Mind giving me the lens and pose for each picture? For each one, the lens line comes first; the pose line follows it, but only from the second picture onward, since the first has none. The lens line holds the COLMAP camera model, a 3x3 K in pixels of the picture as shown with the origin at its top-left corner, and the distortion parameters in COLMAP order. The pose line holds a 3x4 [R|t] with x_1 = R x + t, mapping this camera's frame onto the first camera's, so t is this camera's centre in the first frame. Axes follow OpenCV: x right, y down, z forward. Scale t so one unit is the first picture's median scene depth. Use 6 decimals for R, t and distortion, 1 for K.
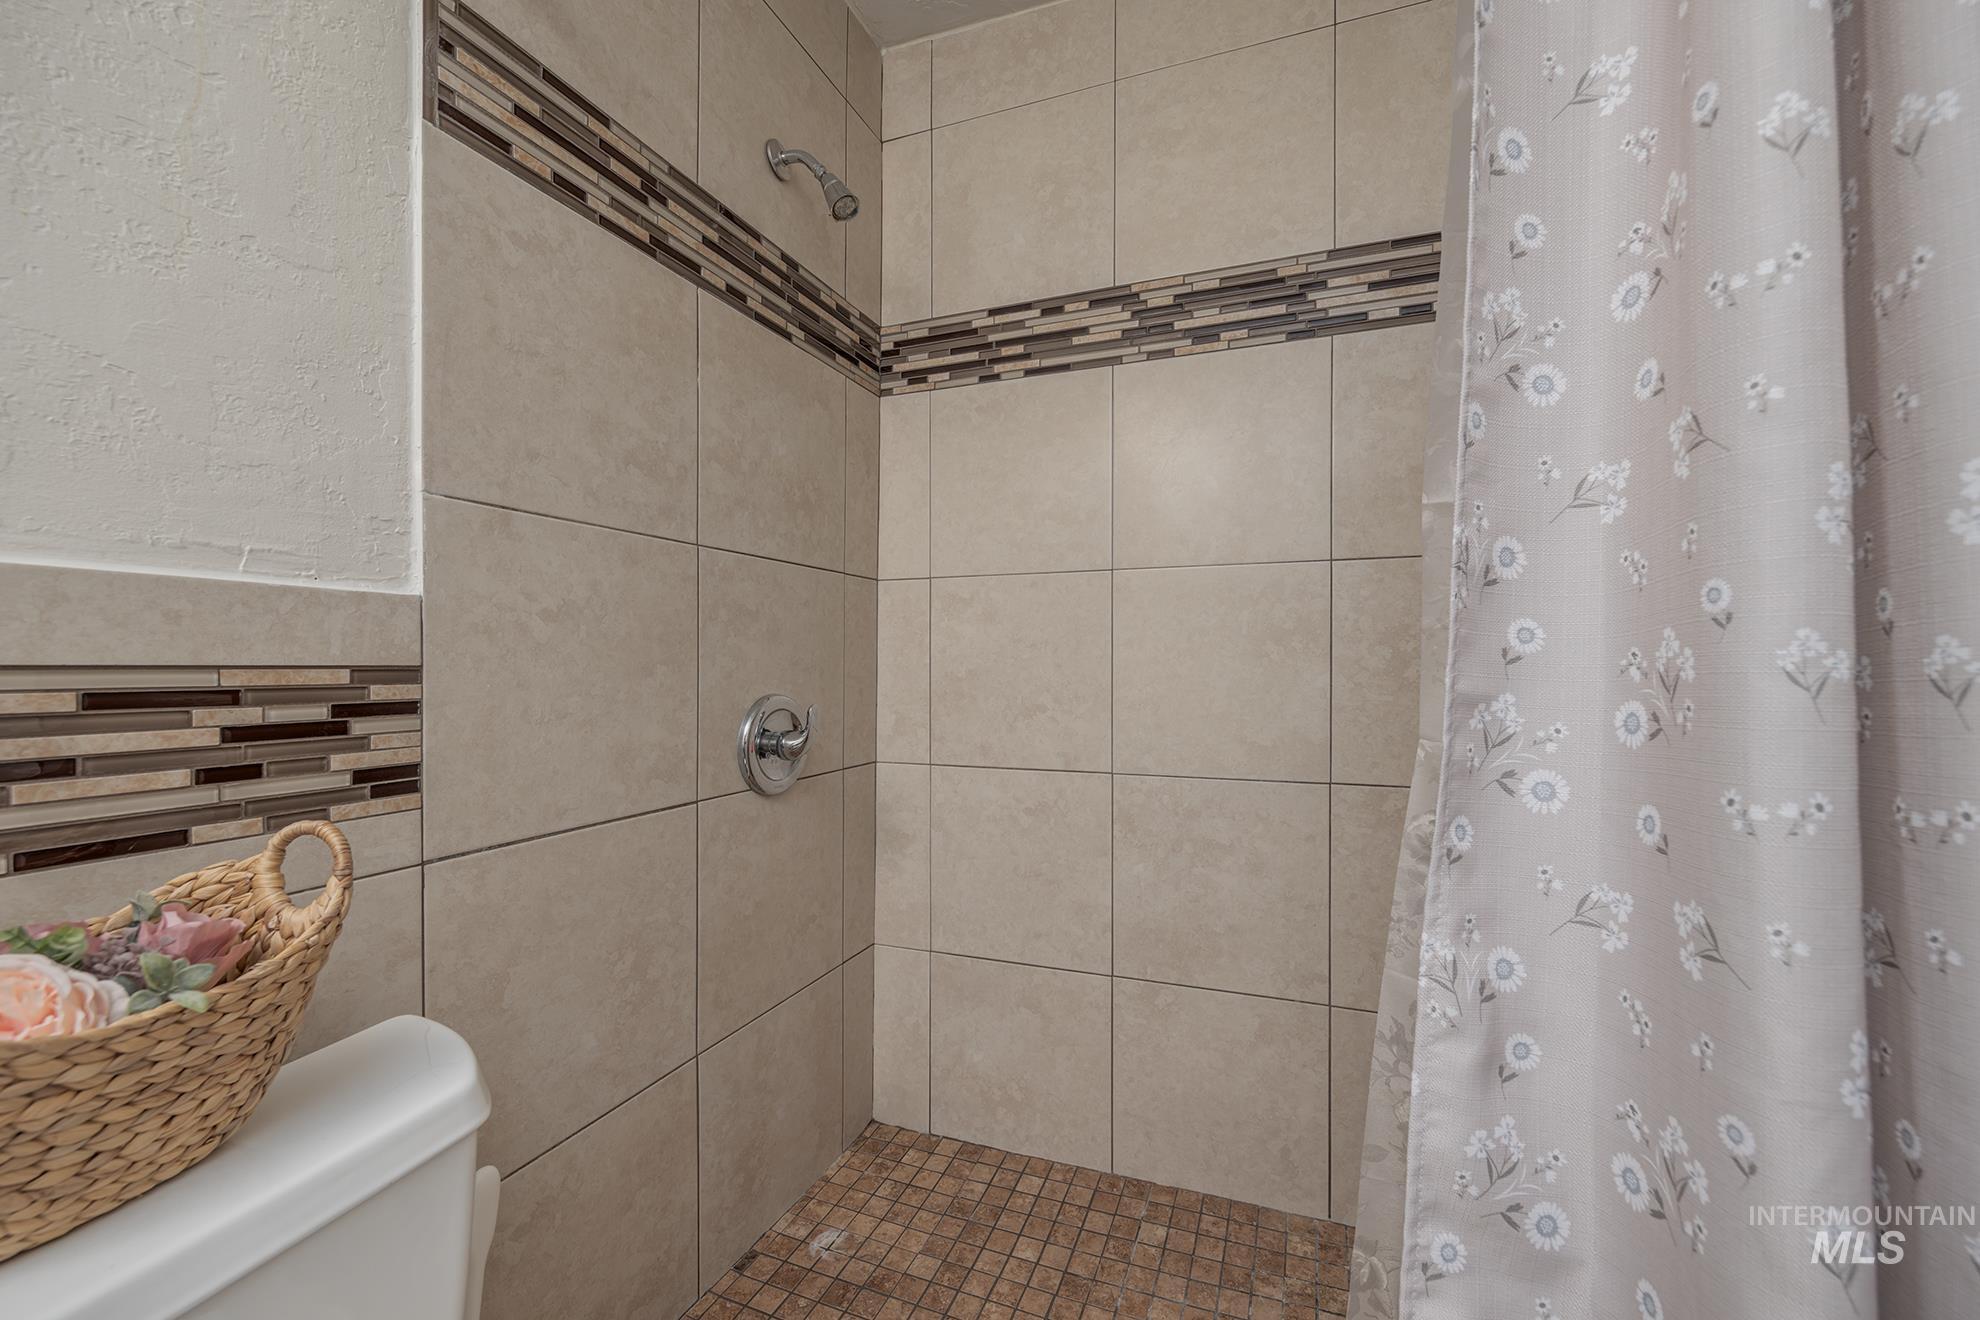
lens RADIAL K [[715.2, 0, 995.2], [0, 715.2, 657.6], [0, 0, 1]] dist [-0.005737, -0.000295]
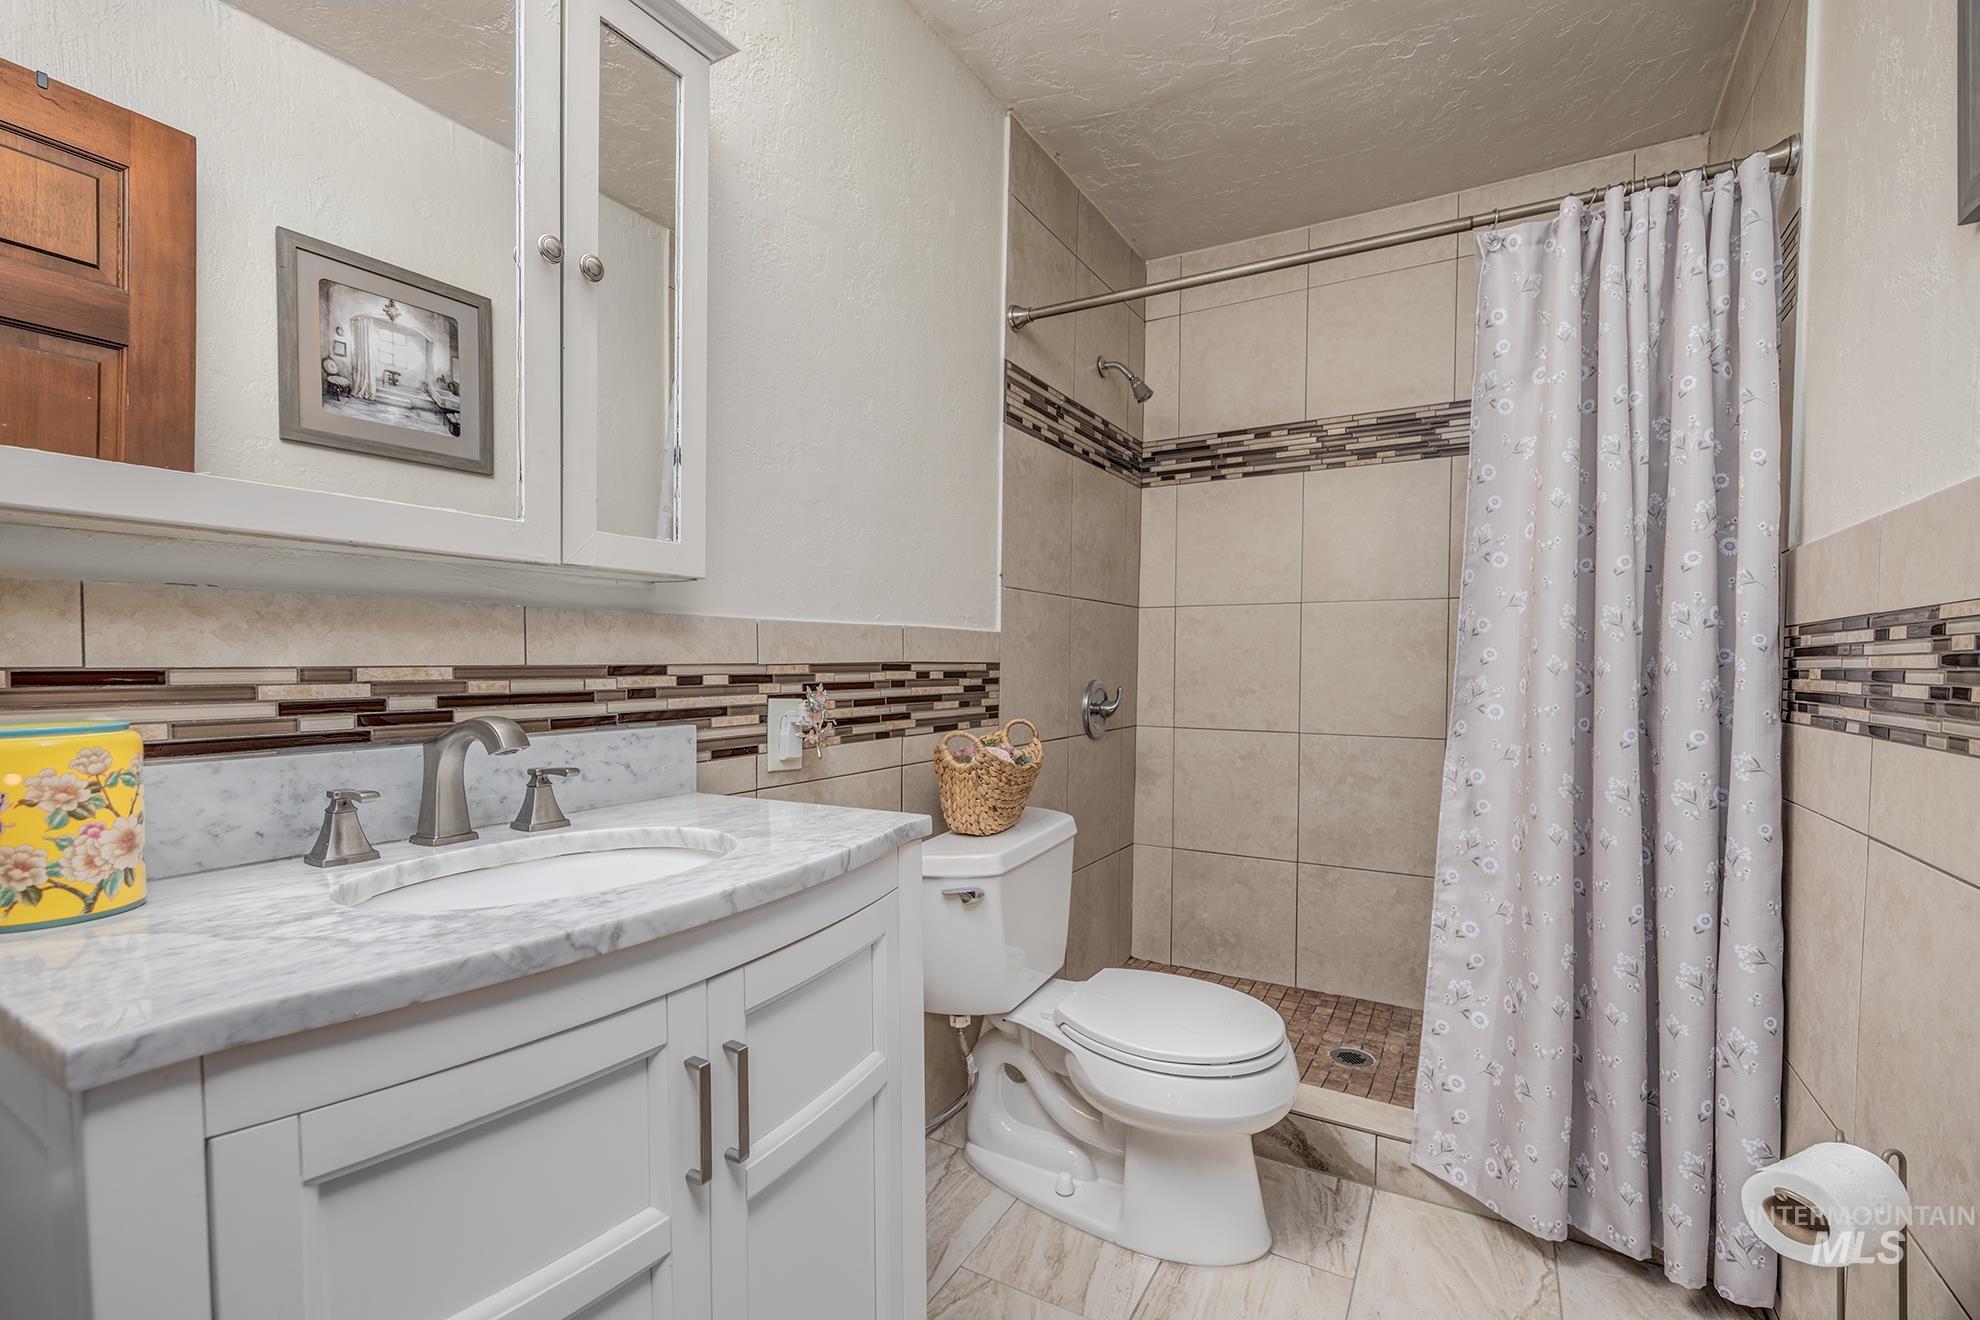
lens RADIAL K [[808.5, 0, 982.2], [0, 808.5, 673.0], [0, 0, 1]] dist [-0.004241, 0.000040]
pose [[0.987908, 0.007372, -0.154868, -0.263663], [-0.003613, 0.999692, 0.024541, -0.010772], [0.155002, -0.023685, 0.987630, -0.900624]]
